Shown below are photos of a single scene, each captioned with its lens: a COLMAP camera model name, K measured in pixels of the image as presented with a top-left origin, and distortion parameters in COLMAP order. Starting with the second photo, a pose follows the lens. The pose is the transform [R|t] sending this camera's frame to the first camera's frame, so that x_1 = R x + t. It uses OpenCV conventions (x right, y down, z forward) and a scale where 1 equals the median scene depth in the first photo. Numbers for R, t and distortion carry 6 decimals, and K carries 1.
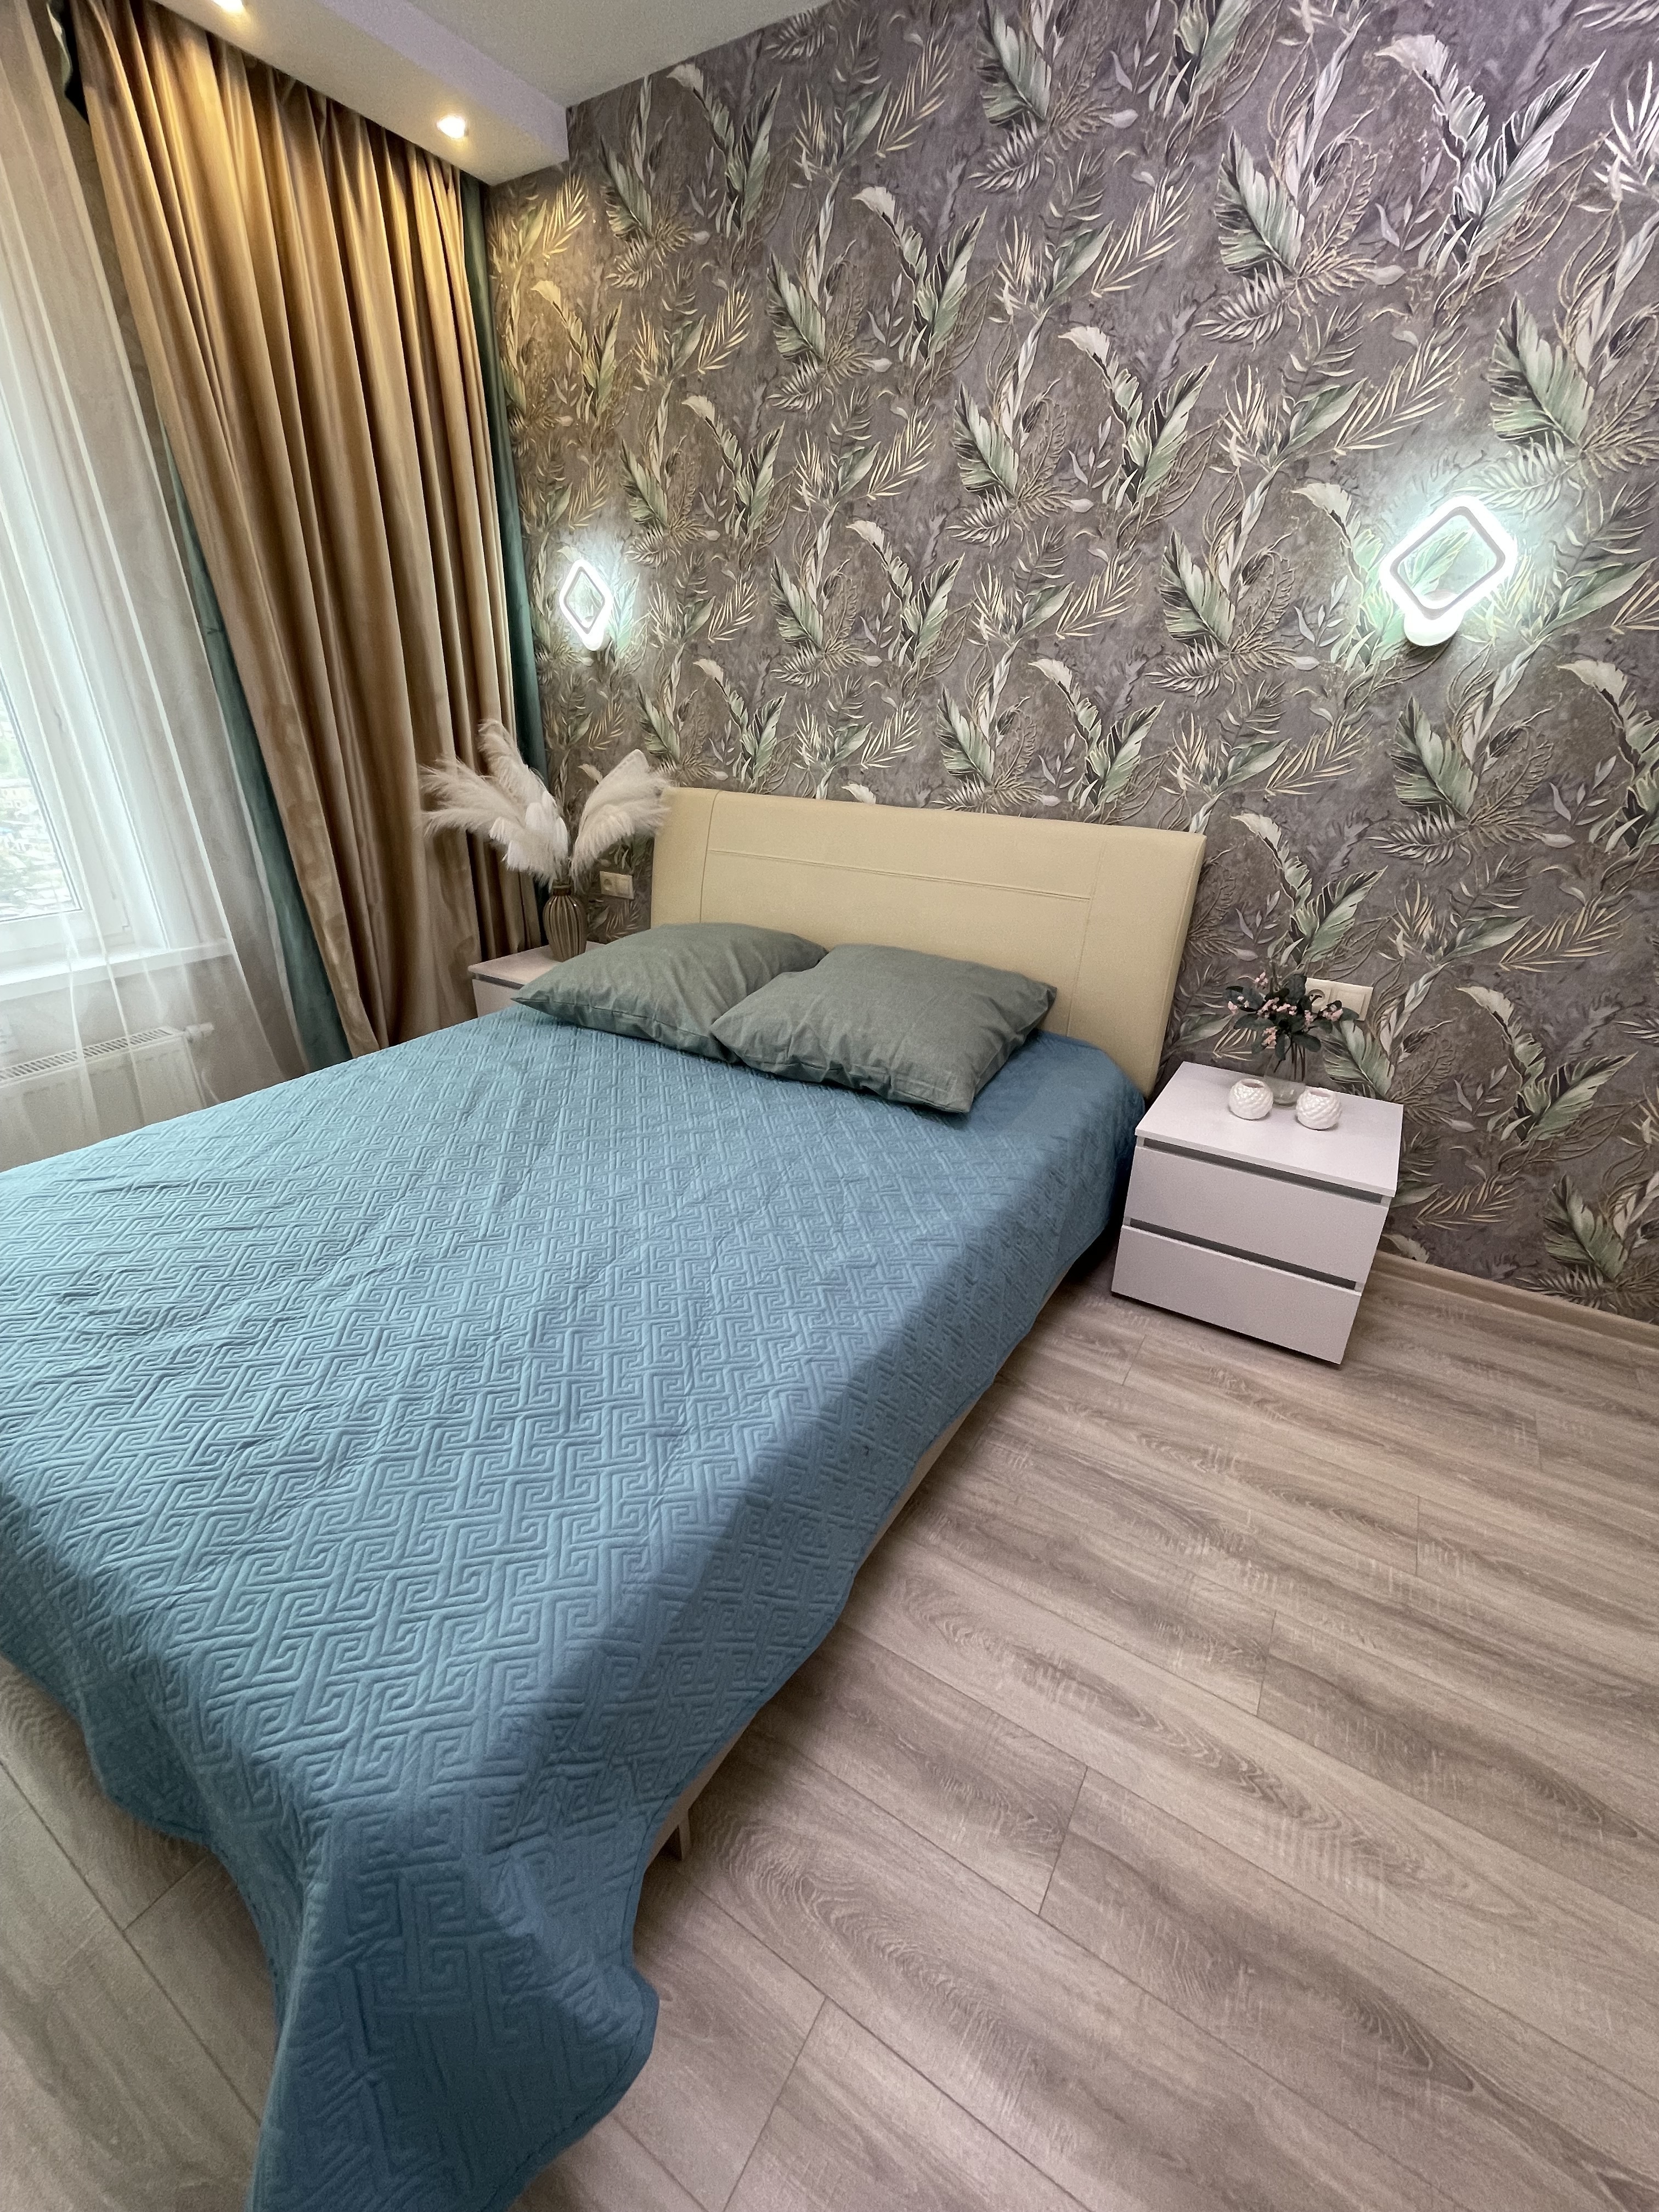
lens RADIAL K [[899.8, 0, 829.5], [0, 899.8, 1106.0], [0, 0, 1]] dist [-0.001453, 0.000490]
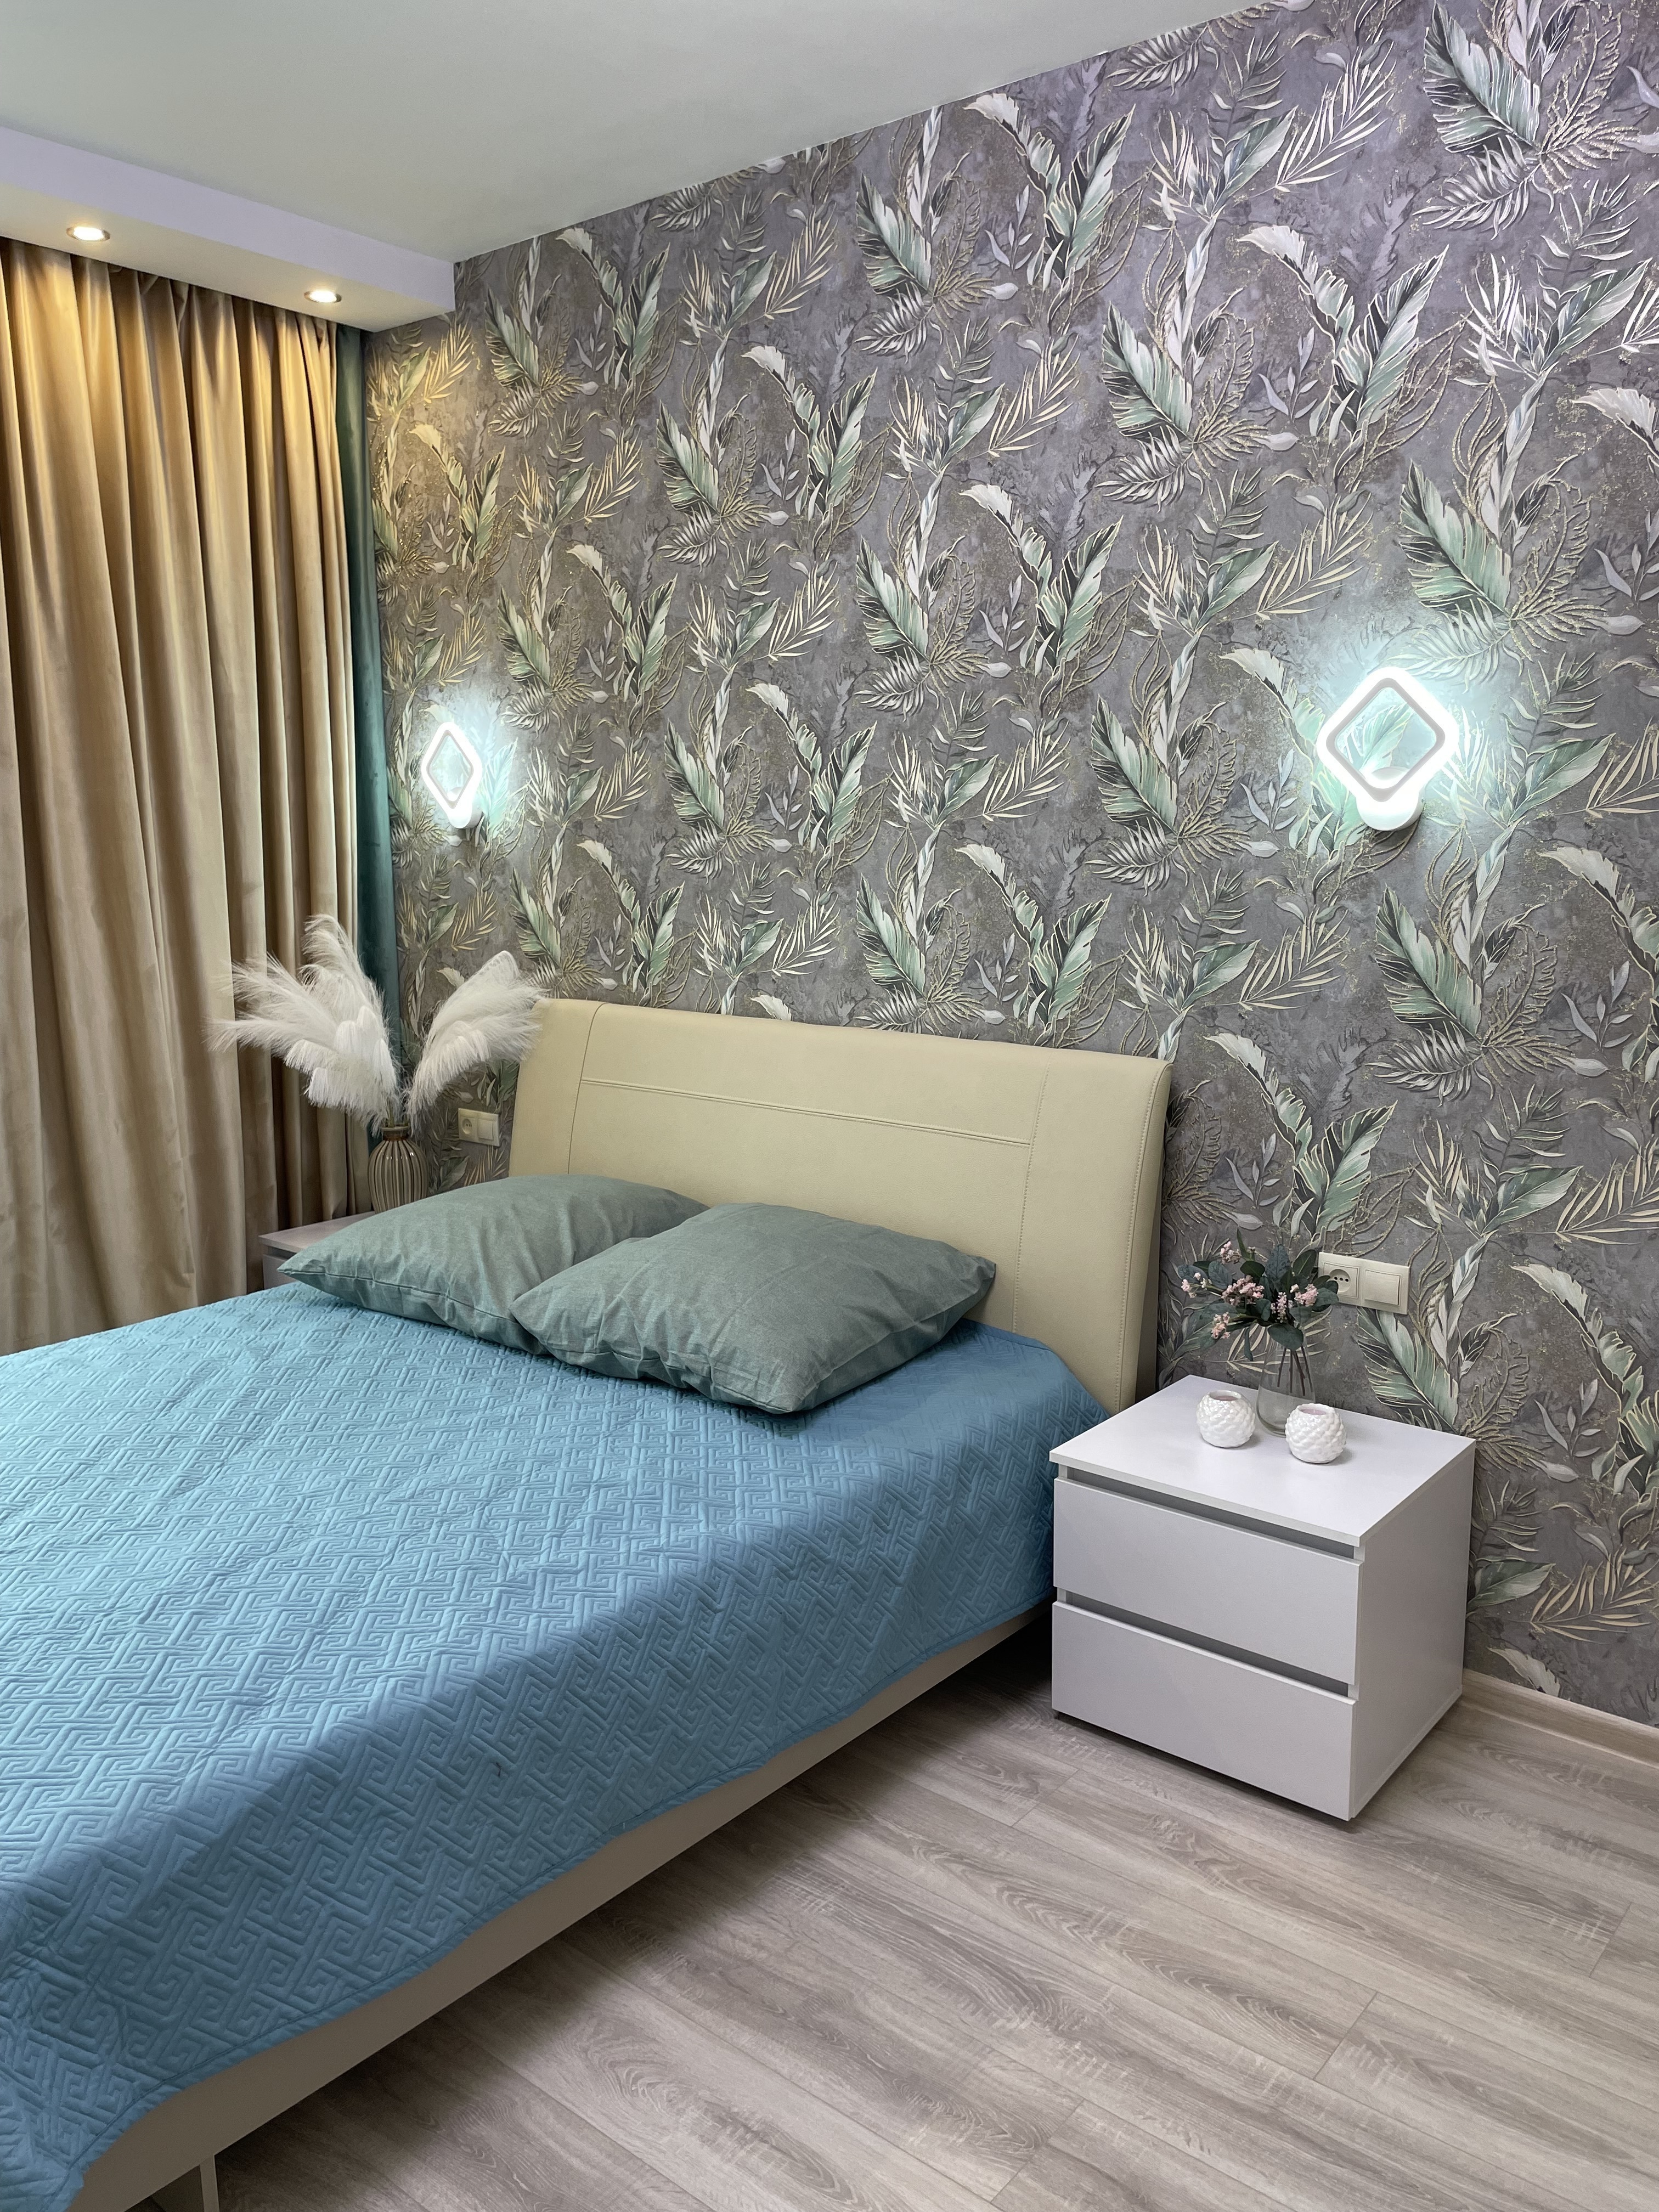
lens RADIAL K [[1695.6, 0, 827.8], [0, 1695.6, 1112.6], [0, 0, 1]] dist [0.090509, -0.122762]
pose [[0.990476, 0.004106, -0.137625, 0.343280], [-0.039497, 0.966018, -0.255437, 0.116103], [0.131900, 0.258440, 0.956980, -0.390688]]
